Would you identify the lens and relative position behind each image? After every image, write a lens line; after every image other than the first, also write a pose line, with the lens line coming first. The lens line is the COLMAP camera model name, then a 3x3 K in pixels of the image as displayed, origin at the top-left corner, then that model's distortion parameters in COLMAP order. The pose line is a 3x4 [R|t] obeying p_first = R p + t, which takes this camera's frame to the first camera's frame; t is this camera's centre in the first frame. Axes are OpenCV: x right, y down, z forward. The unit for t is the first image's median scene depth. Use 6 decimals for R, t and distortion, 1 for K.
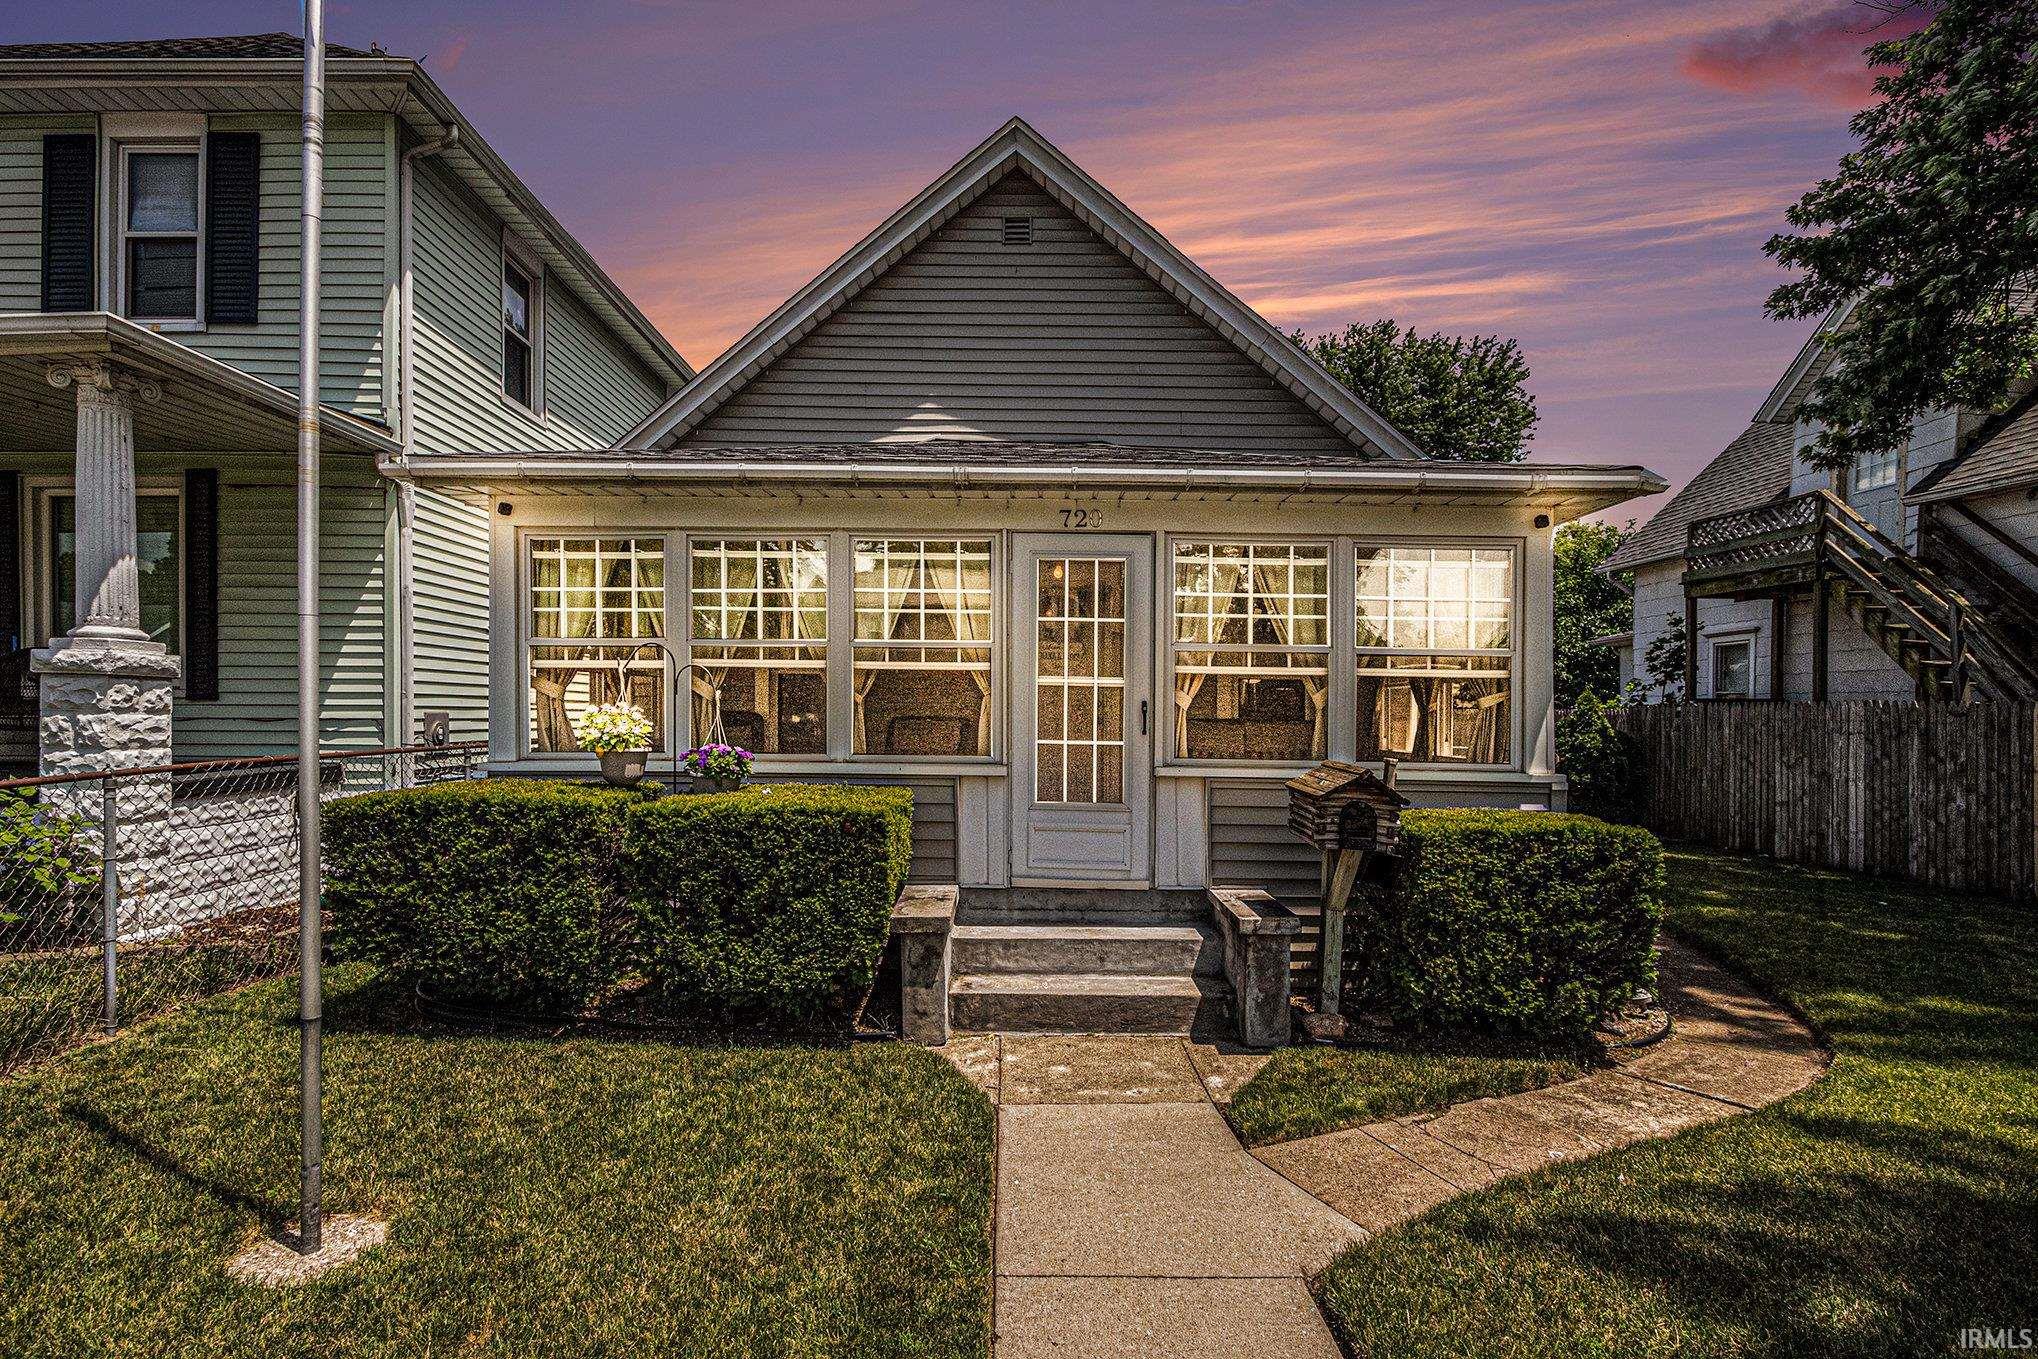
lens RADIAL K [[954.9, 0, 1000.5], [0, 954.9, 709.5], [0, 0, 1]] dist [-0.009587, -0.000718]
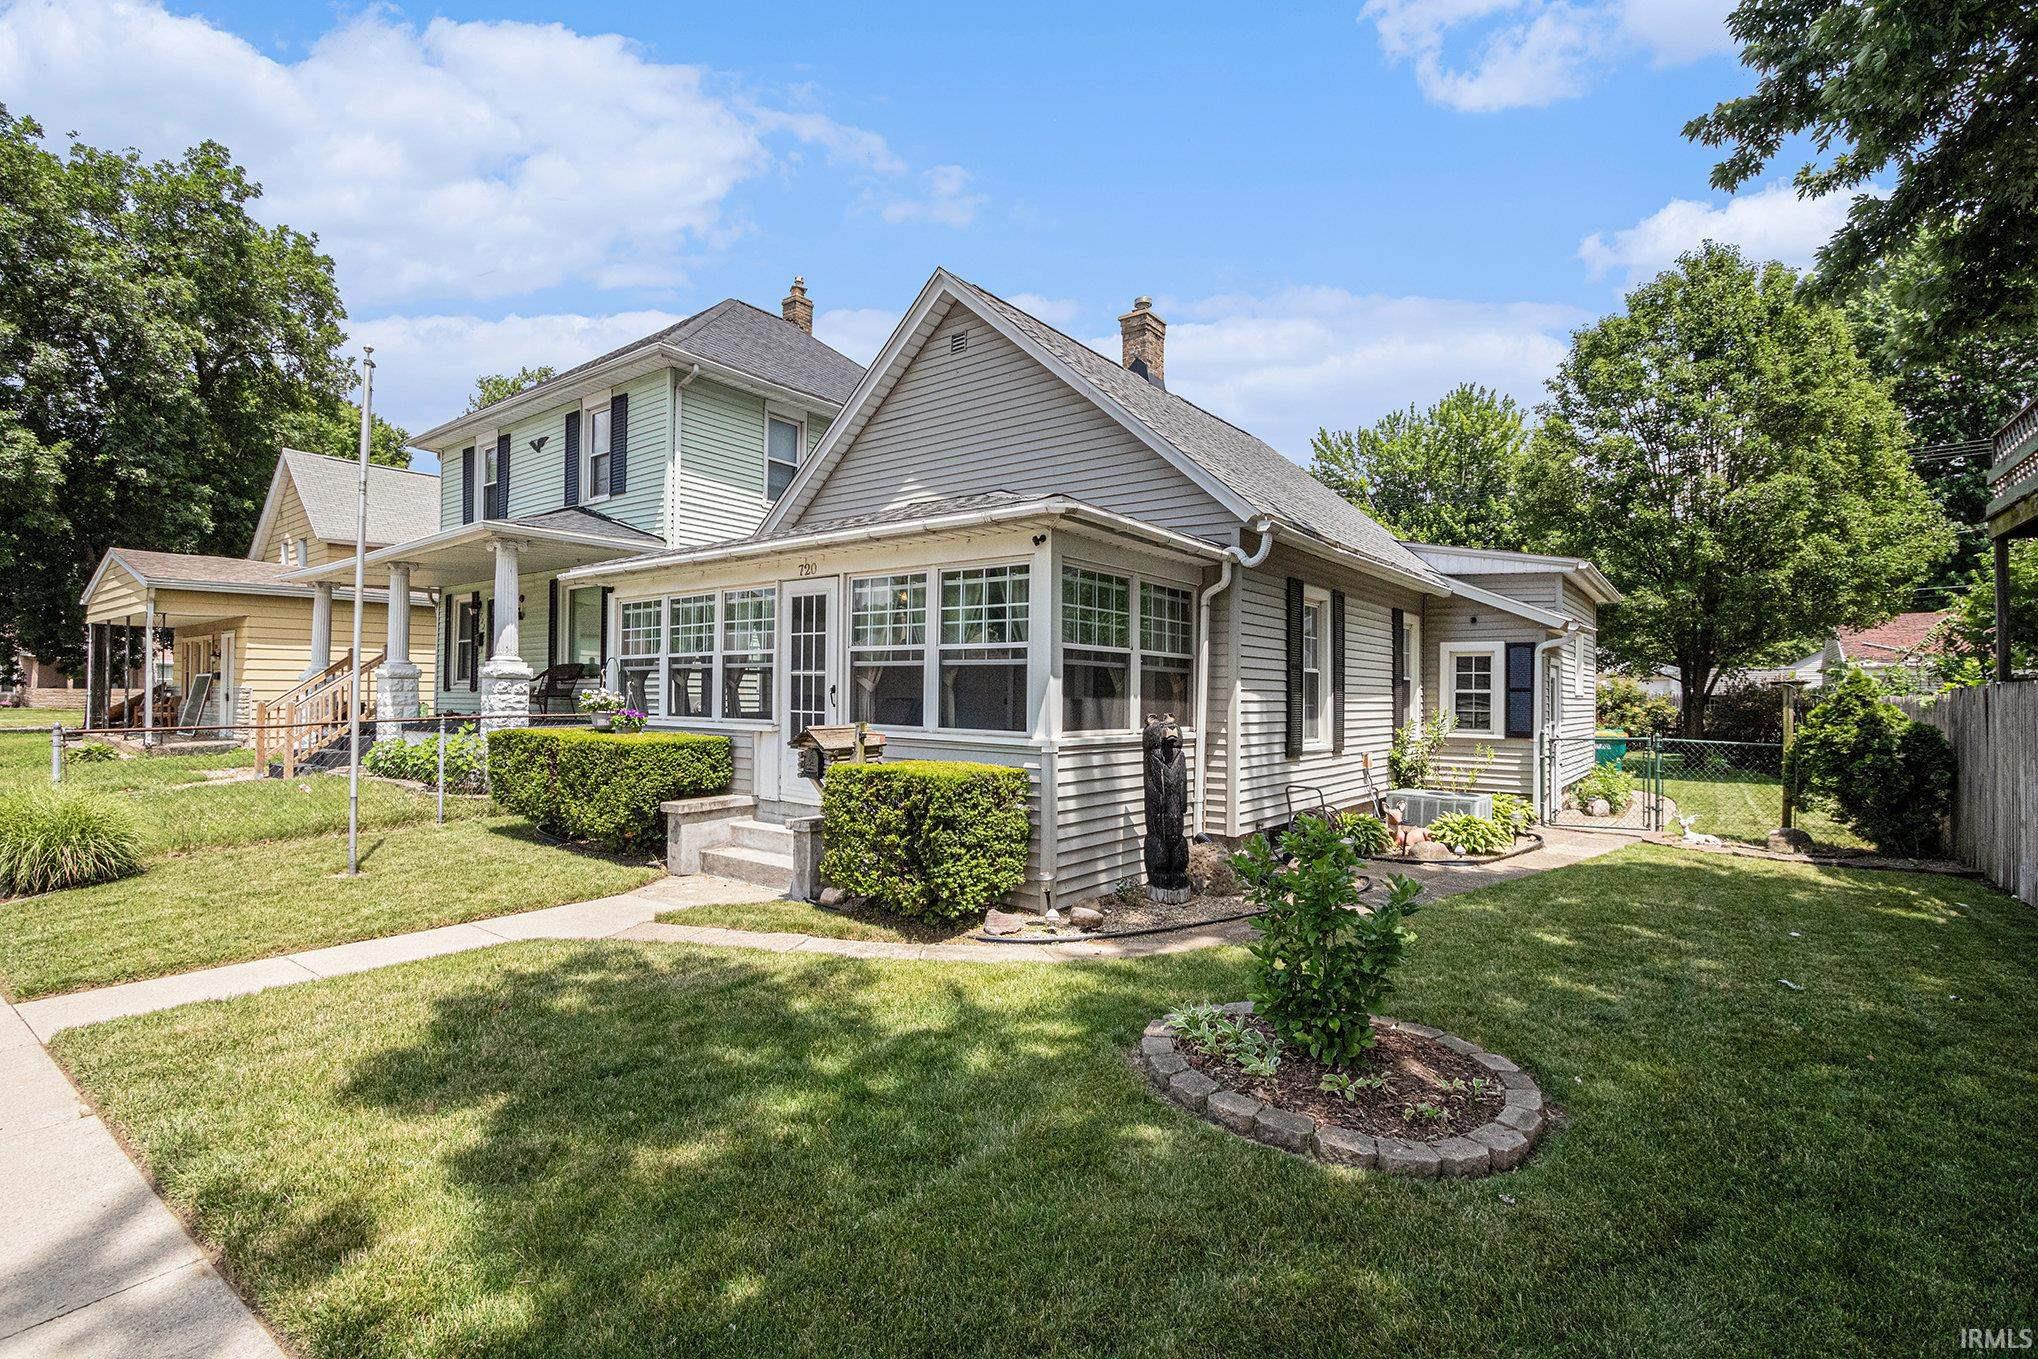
lens RADIAL K [[954.9, 0, 1025.5], [0, 954.9, 686.3], [0, 0, 1]] dist [-0.009587, -0.000718]
pose [[0.792301, -0.007855, -0.610079, 1.018577], [-0.002512, 0.999867, -0.016137, 0.012762], [0.610125, 0.014318, 0.792176, -0.018750]]
